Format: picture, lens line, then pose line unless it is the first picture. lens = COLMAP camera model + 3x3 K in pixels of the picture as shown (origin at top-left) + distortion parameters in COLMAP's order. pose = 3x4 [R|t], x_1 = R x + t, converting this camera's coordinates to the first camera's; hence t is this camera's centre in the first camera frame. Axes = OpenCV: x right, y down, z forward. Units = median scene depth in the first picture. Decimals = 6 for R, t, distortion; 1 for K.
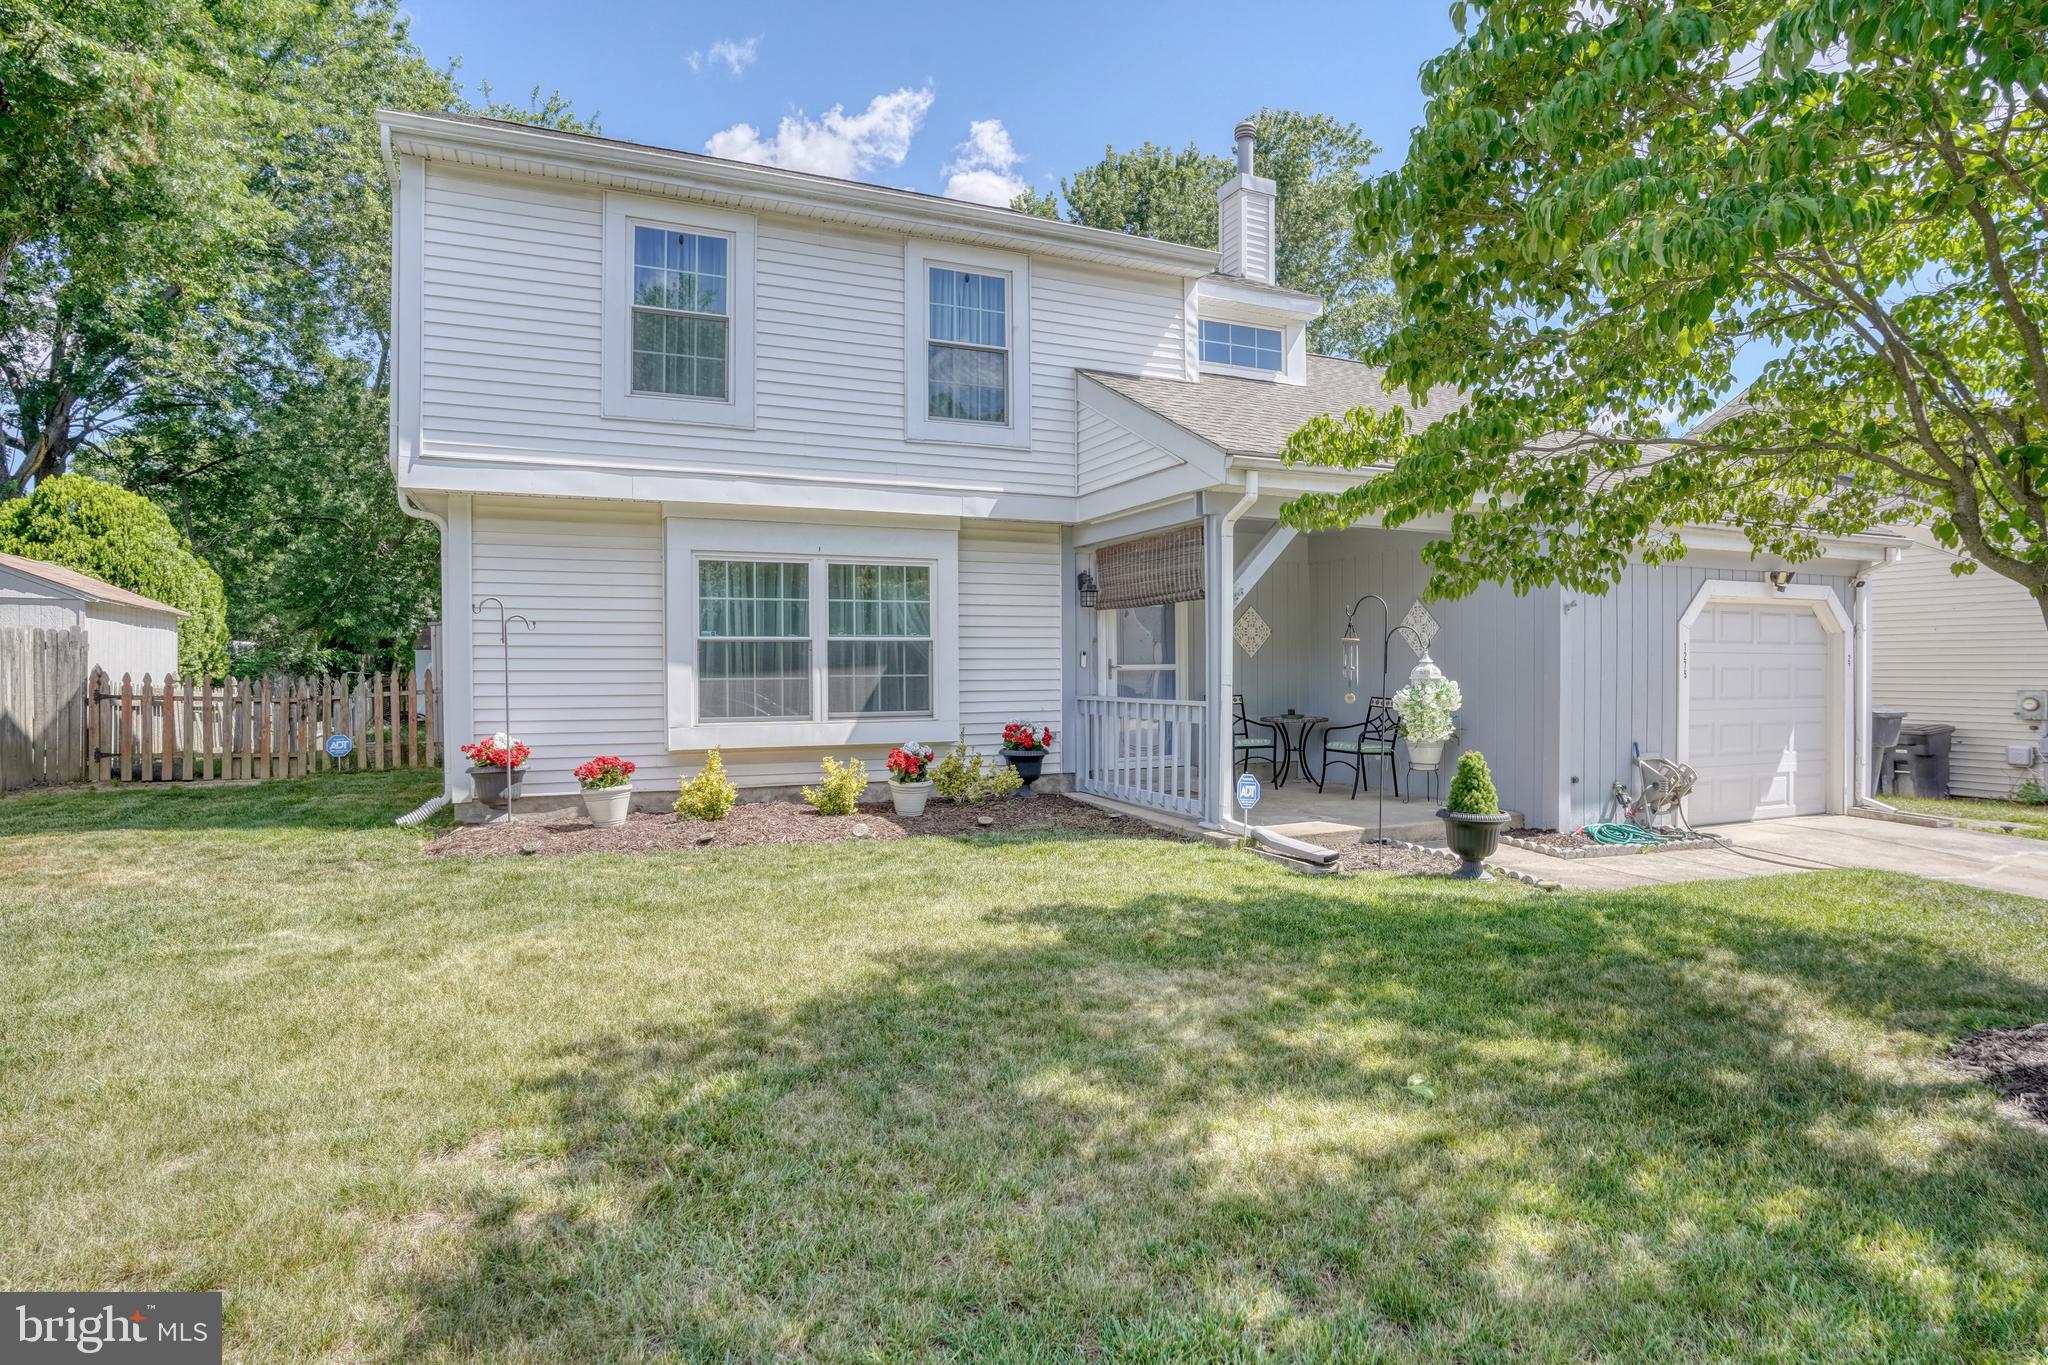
lens RADIAL K [[1088.1, 0, 1024.0], [0, 1088.1, 682.5], [0, 0, 1]] dist [-0.041834, -0.000182]
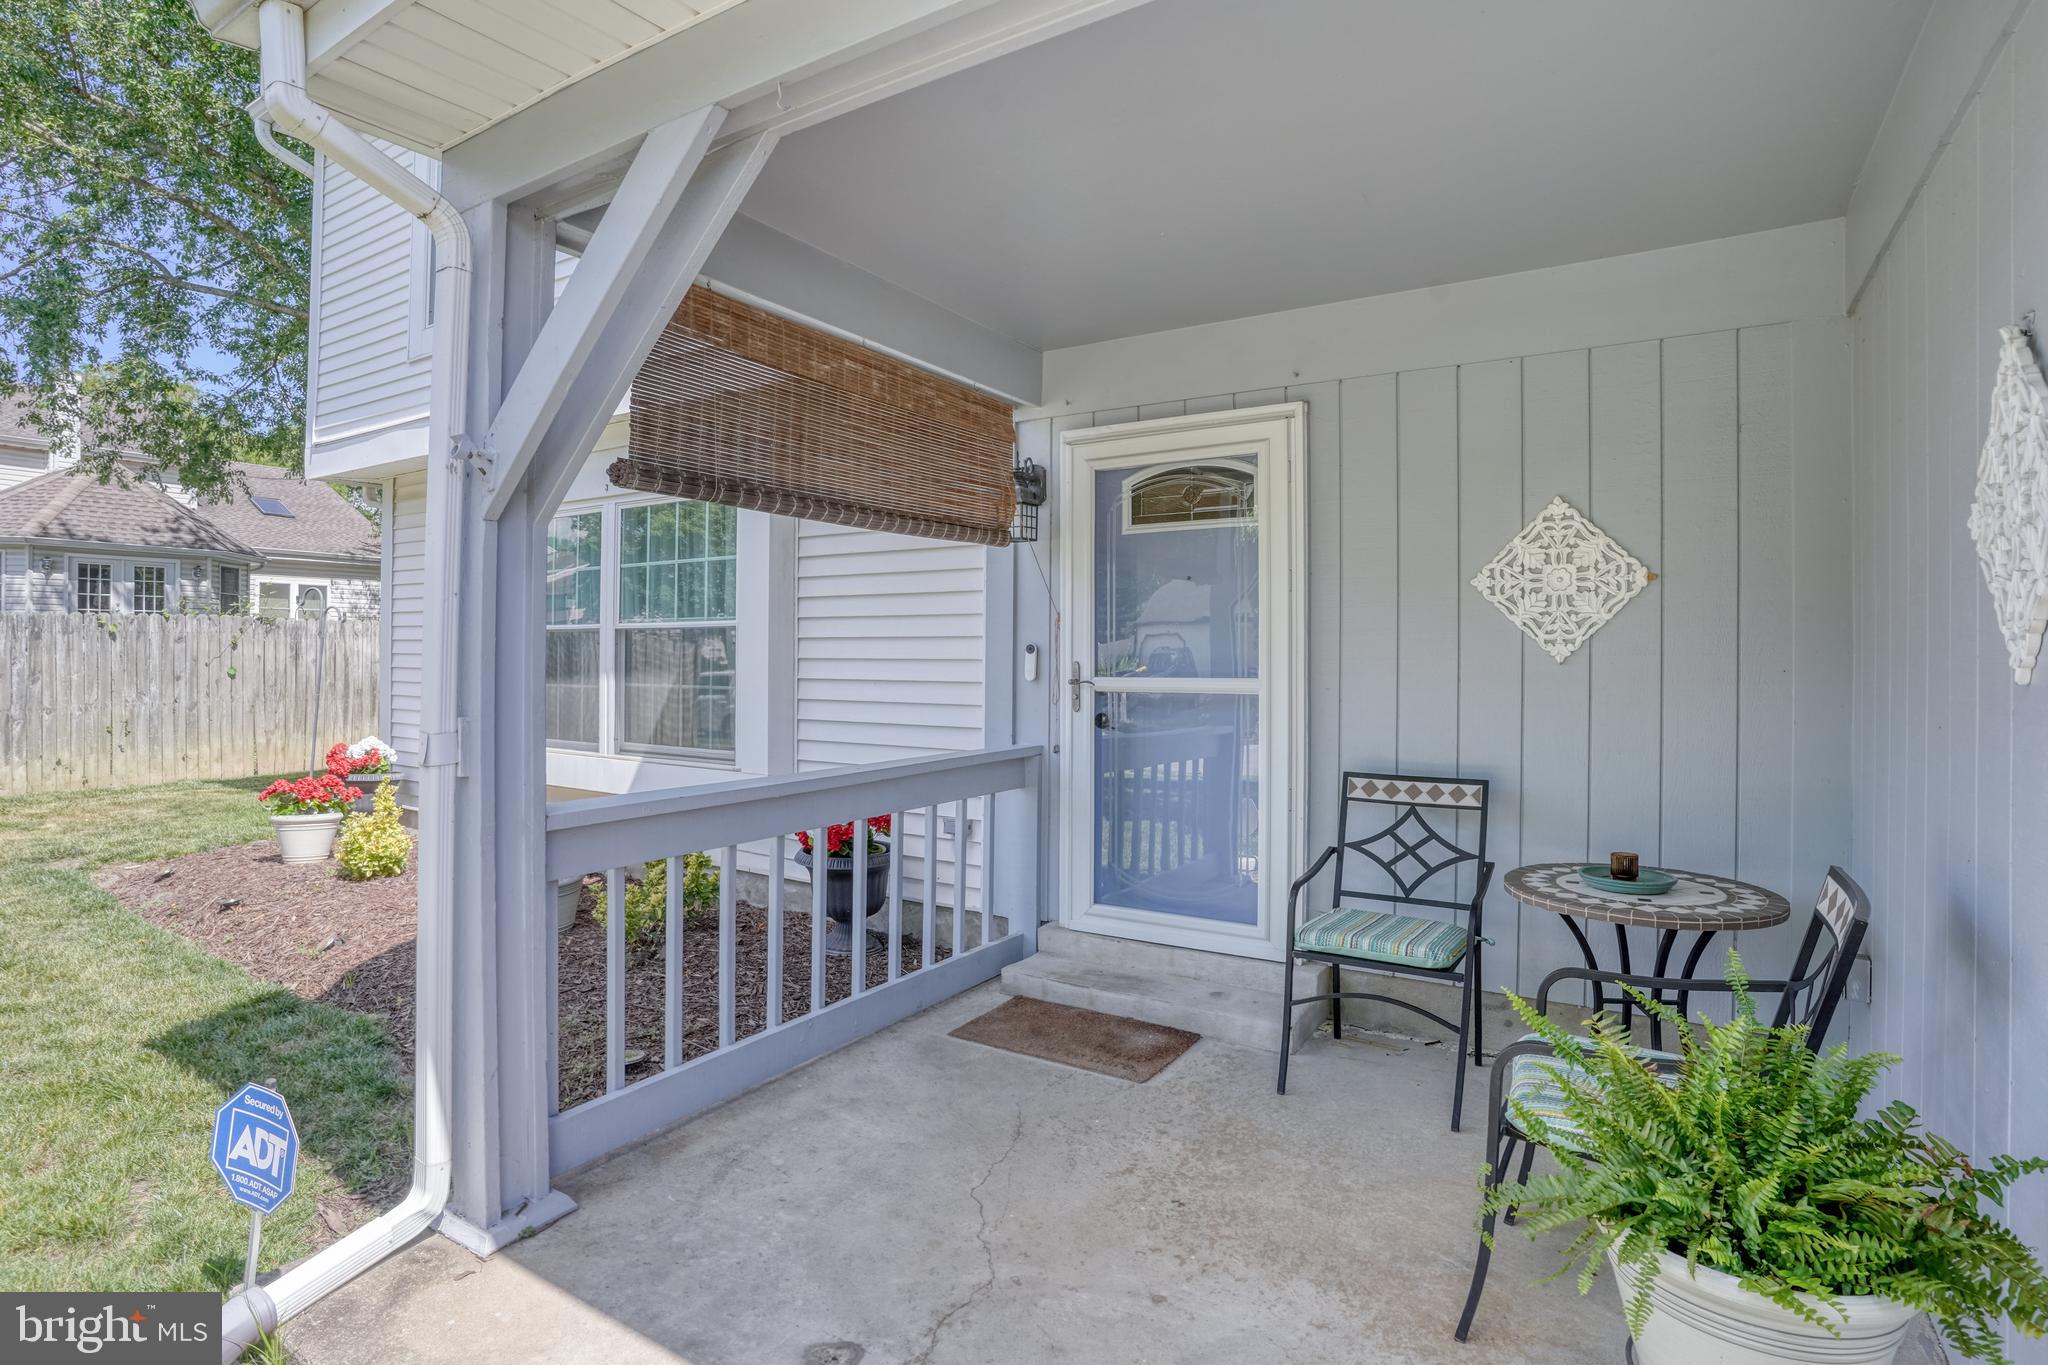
lens RADIAL K [[1060.2, 0, 1024.9], [0, 1060.2, 647.1], [0, 0, 1]] dist [-0.001199, -0.000342]
pose [[0.555871, 0.003763, -0.831260, 0.435384], [-0.016495, 0.999843, -0.006505, -0.026158], [0.831105, 0.017327, 0.555846, 0.808727]]
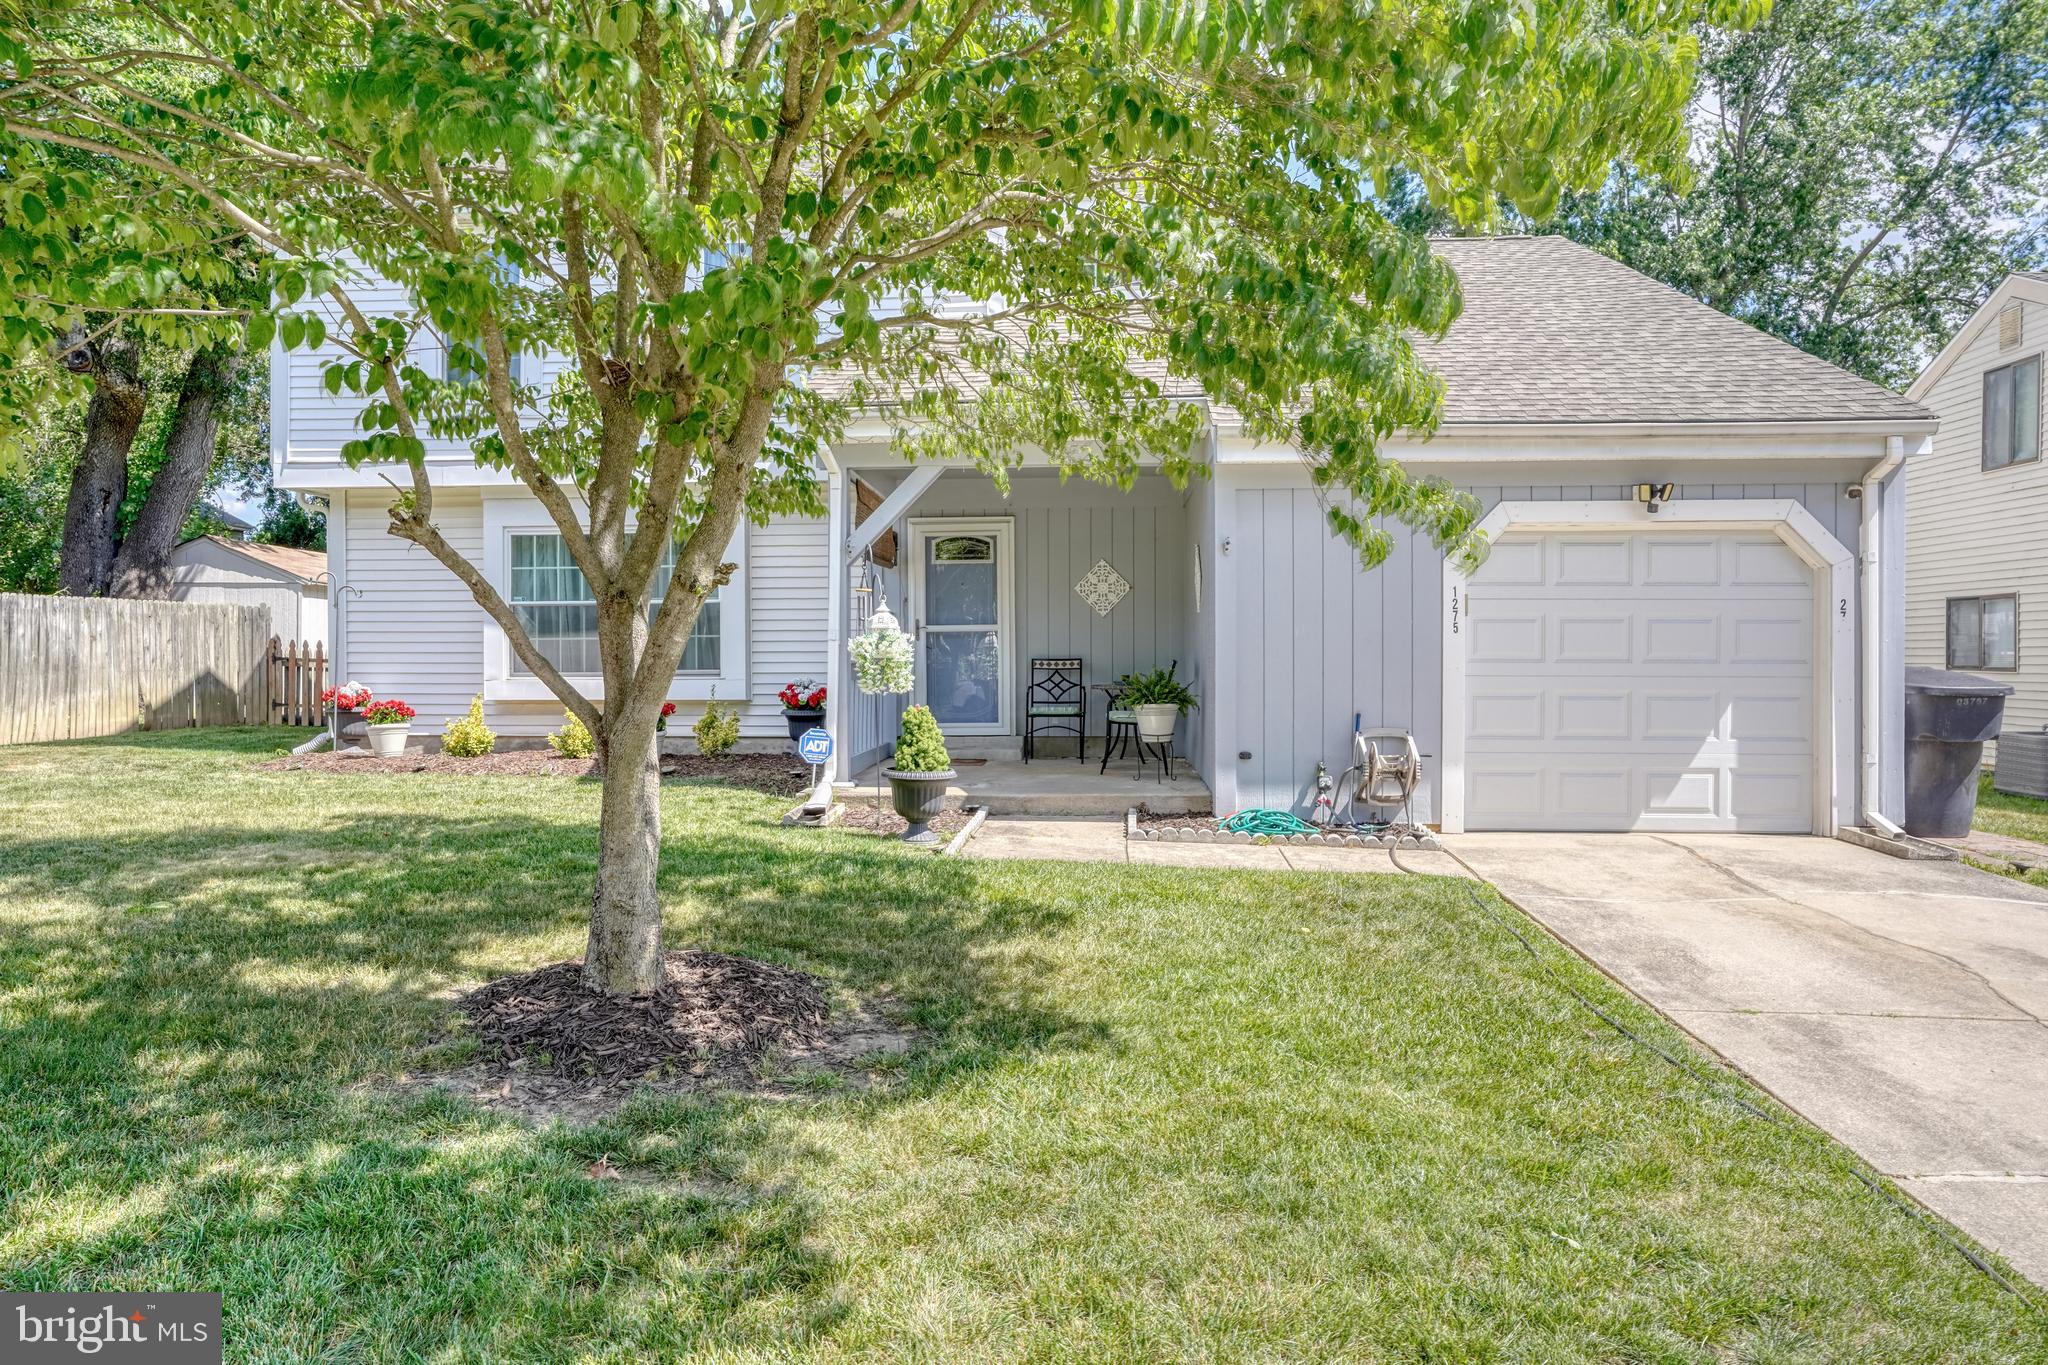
lens RADIAL K [[1326.7, 0, 1022.7], [0, 1326.7, 658.9], [0, 0, 1]] dist [0.001782, 0.000030]
pose [[0.884333, 0.002328, -0.466851, 0.758128], [-0.006436, 0.999953, -0.007205, 0.022539], [0.466813, 0.009376, 0.884306, 0.012047]]
